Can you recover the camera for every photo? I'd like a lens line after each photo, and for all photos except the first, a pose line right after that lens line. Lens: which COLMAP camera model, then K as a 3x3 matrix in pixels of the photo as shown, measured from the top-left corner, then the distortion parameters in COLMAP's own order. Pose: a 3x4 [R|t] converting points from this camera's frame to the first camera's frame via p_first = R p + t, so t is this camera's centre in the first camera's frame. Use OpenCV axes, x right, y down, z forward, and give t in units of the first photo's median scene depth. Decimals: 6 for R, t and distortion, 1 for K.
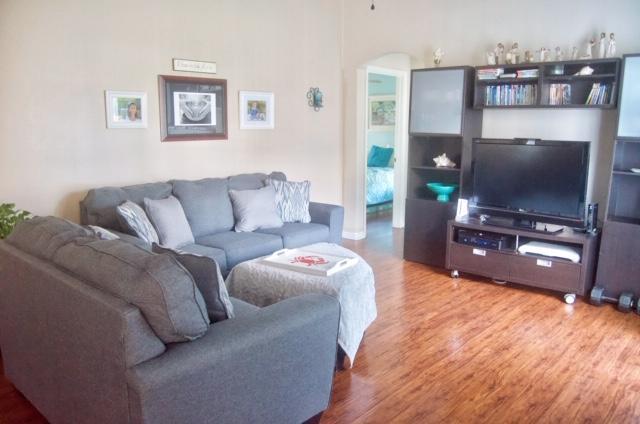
lens RADIAL K [[501.4, 0, 319.1], [0, 501.4, 211.6], [0, 0, 1]] dist [-0.083314, -0.004320]
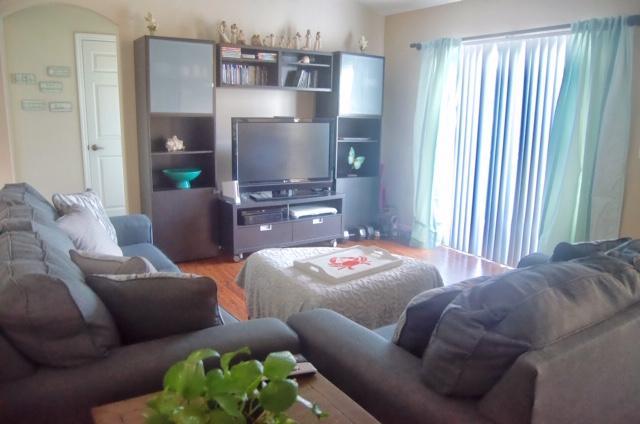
lens RADIAL K [[501.4, 0, 320.6], [0, 501.4, 213.0], [0, 0, 1]] dist [-0.083314, -0.004320]
pose [[0.251905, -0.193156, 0.948280, -0.637512], [0.142629, 0.976589, 0.161034, -0.101039], [-0.957184, 0.094687, 0.273557, 0.603384]]
